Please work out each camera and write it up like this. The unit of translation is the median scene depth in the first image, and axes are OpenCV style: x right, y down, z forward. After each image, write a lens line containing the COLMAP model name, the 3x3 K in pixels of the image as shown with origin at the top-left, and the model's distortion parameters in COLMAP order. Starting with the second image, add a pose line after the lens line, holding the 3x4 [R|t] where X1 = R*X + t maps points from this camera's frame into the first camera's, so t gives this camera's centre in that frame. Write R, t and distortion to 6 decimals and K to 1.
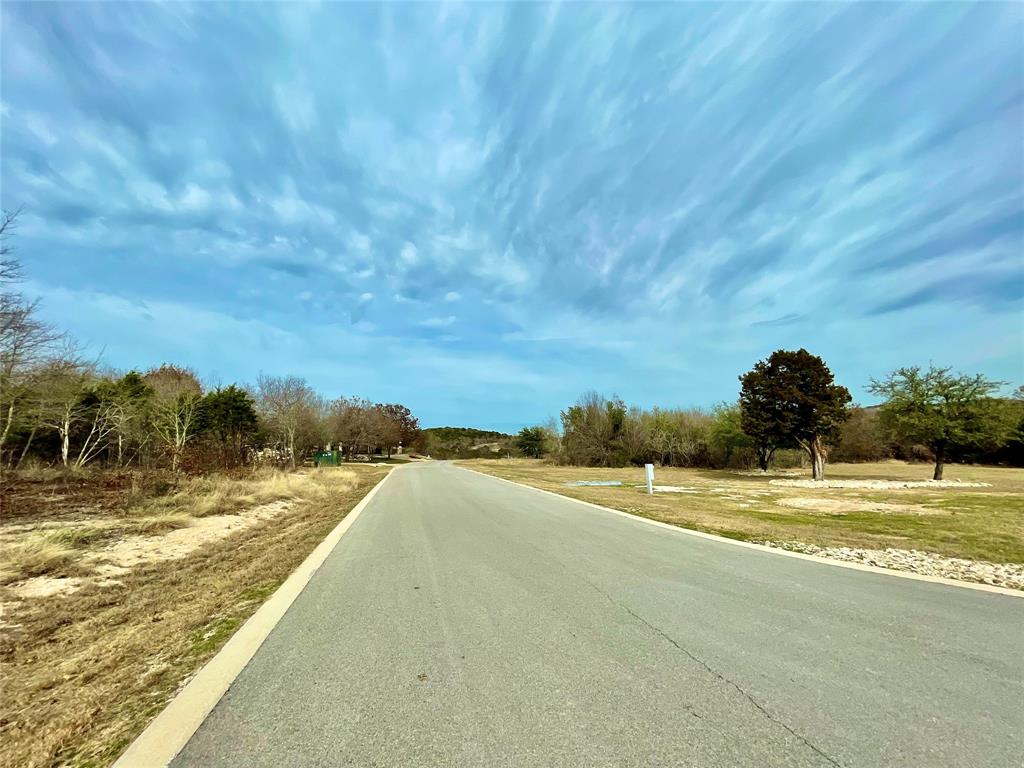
lens RADIAL K [[416.0, 0, 512.0], [0, 416.0, 384.0], [0, 0, 1]] dist [-0.000422, -0.000059]
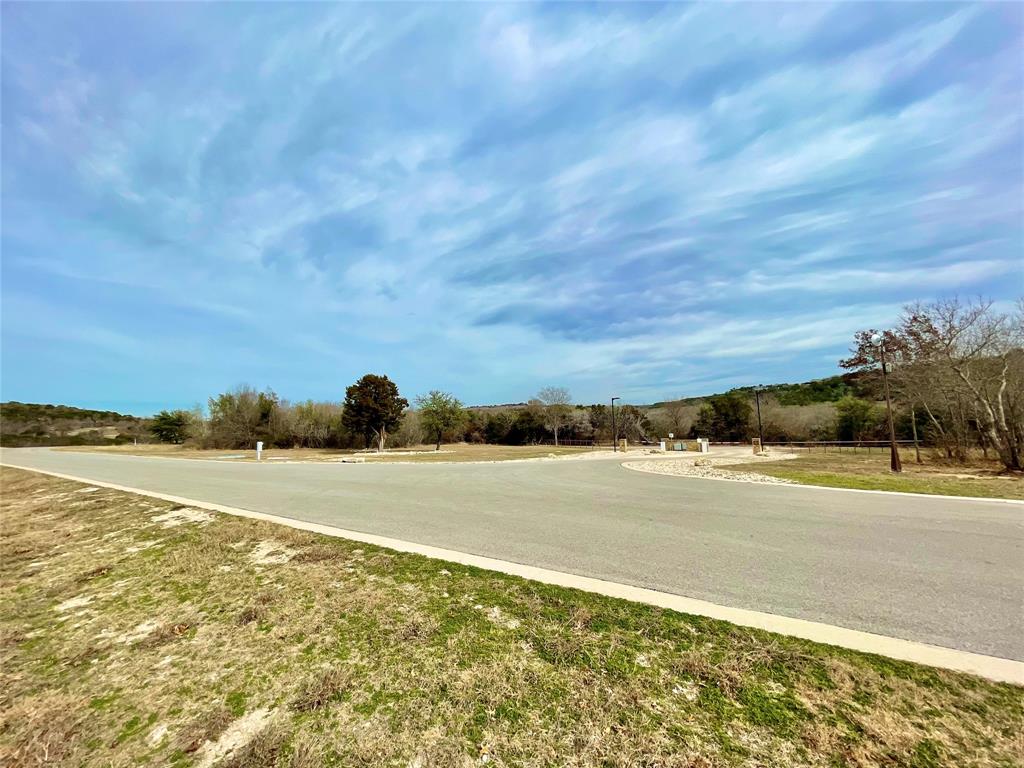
lens RADIAL K [[416.0, 0, 512.0], [0, 416.0, 384.0], [0, 0, 1]] dist [-0.000422, -0.000059]
pose [[0.745093, 0.086977, 0.661265, -0.012272], [-0.106801, 0.994226, -0.010431, -0.042493], [-0.658353, -0.062852, 0.750080, -0.303970]]
